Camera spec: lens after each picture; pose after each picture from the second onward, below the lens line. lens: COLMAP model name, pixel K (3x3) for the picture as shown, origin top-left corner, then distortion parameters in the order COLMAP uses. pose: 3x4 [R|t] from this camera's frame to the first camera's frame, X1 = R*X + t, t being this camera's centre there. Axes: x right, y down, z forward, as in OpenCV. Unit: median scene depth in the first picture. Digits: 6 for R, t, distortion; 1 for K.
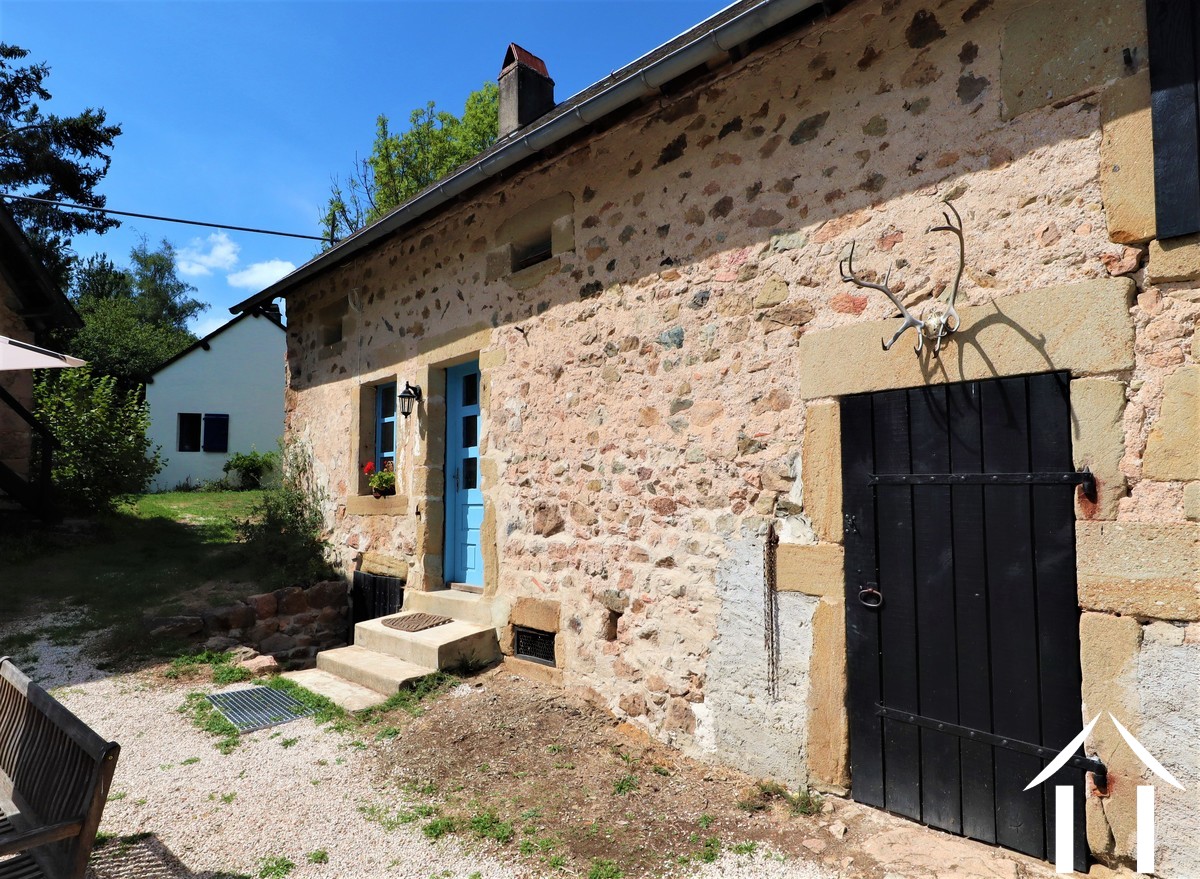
lens RADIAL K [[682.3, 0, 621.7], [0, 682.3, 464.4], [0, 0, 1]] dist [-0.002137, 0.000447]
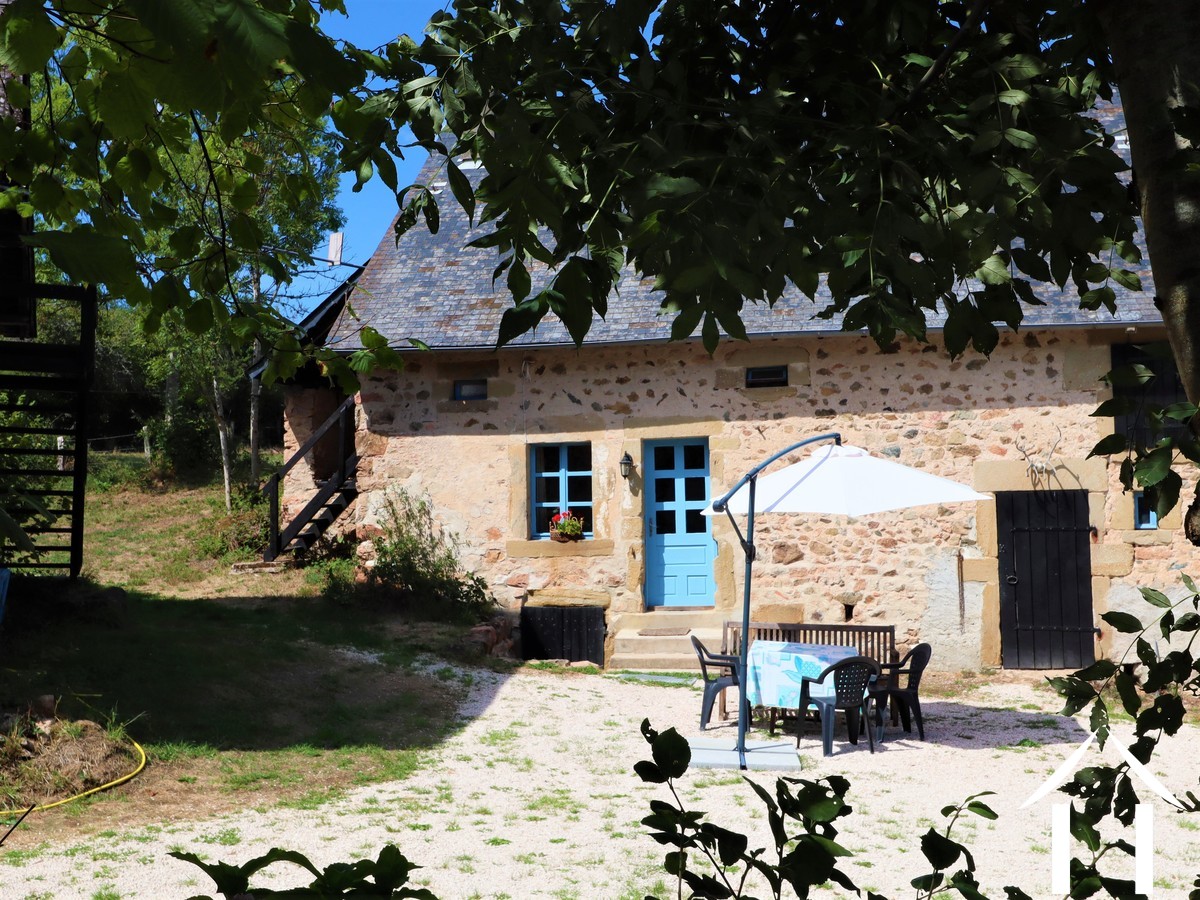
lens RADIAL K [[1293.9, 0, 602.7], [0, 1293.9, 452.9], [0, 0, 1]] dist [0.000093, 0.000000]
pose [[0.856477, 0.020570, 0.515775, -2.441600], [-0.011944, 0.999728, -0.020037, -0.103777], [-0.516047, 0.011001, 0.856490, -1.618893]]
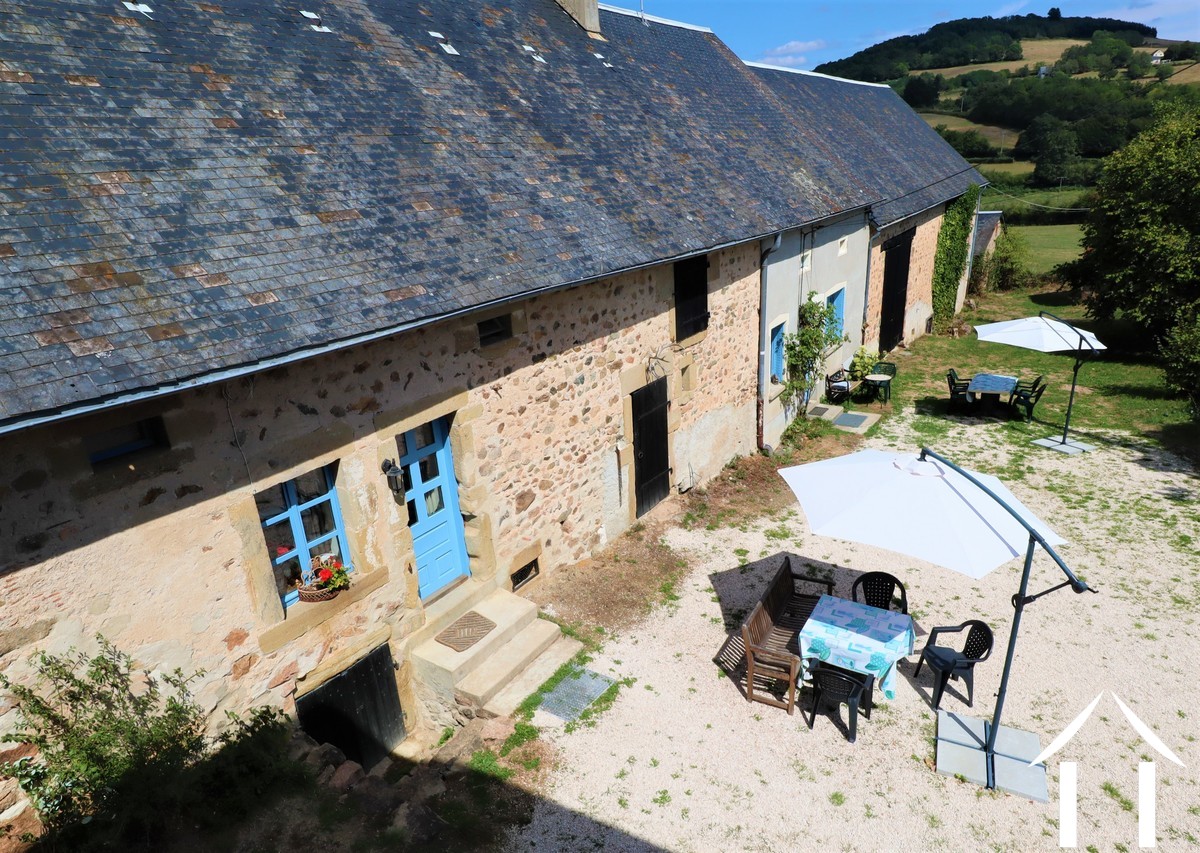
lens RADIAL K [[739.1, 0, 605.6], [0, 739.1, 452.9], [0, 0, 1]] dist [0.006683, -0.001974]
pose [[-0.176600, -0.349739, 0.920052, -2.064666], [0.009203, 0.934116, 0.356852, -0.777138], [-0.984240, 0.071487, -0.161746, 1.317355]]
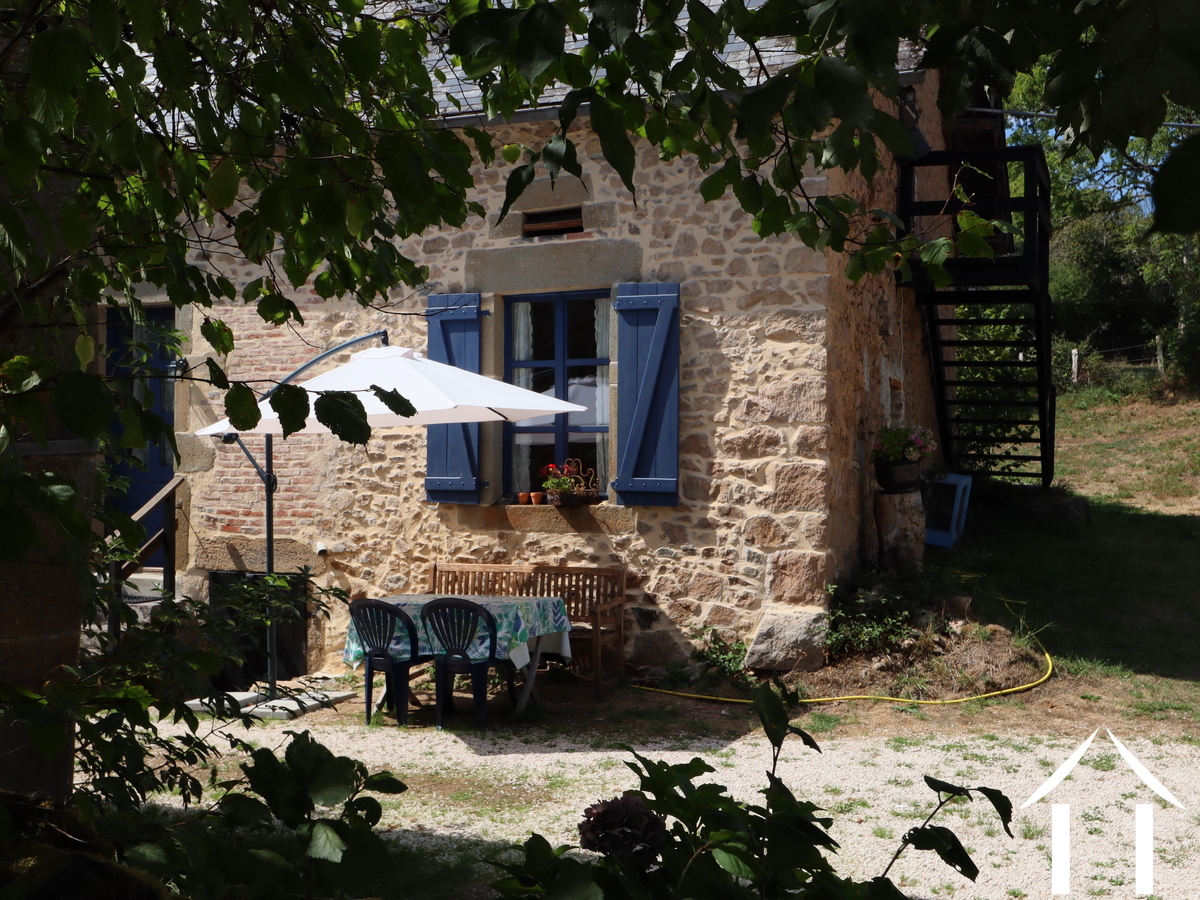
lens RADIAL K [[1293.9, 0, 601.8], [0, 1293.9, 449.3], [0, 0, 1]] dist [0.000093, 0.000000]
pose [[0.974013, 0.007456, -0.226371, -2.226011], [0.003496, 0.998844, 0.047941, -0.096535], [0.226467, -0.047487, 0.972861, -1.597010]]
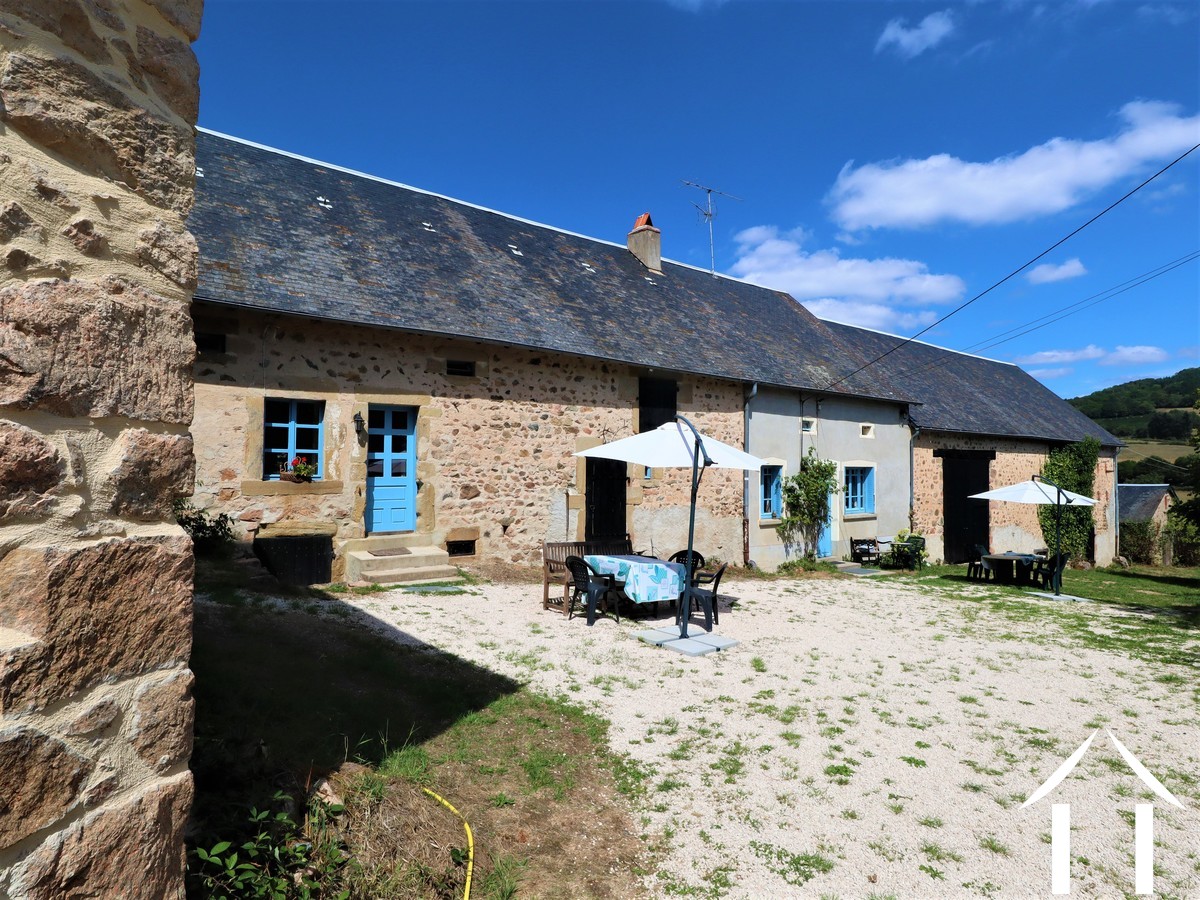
lens RADIAL K [[670.3, 0, 607.8], [0, 670.3, 452.6], [0, 0, 1]] dist [-0.000250, 0.001295]
pose [[0.158801, 0.033487, 0.986743, -2.723900], [-0.055753, 0.998134, -0.024901, -0.024113], [-0.985735, -0.051060, 0.160372, 0.234811]]
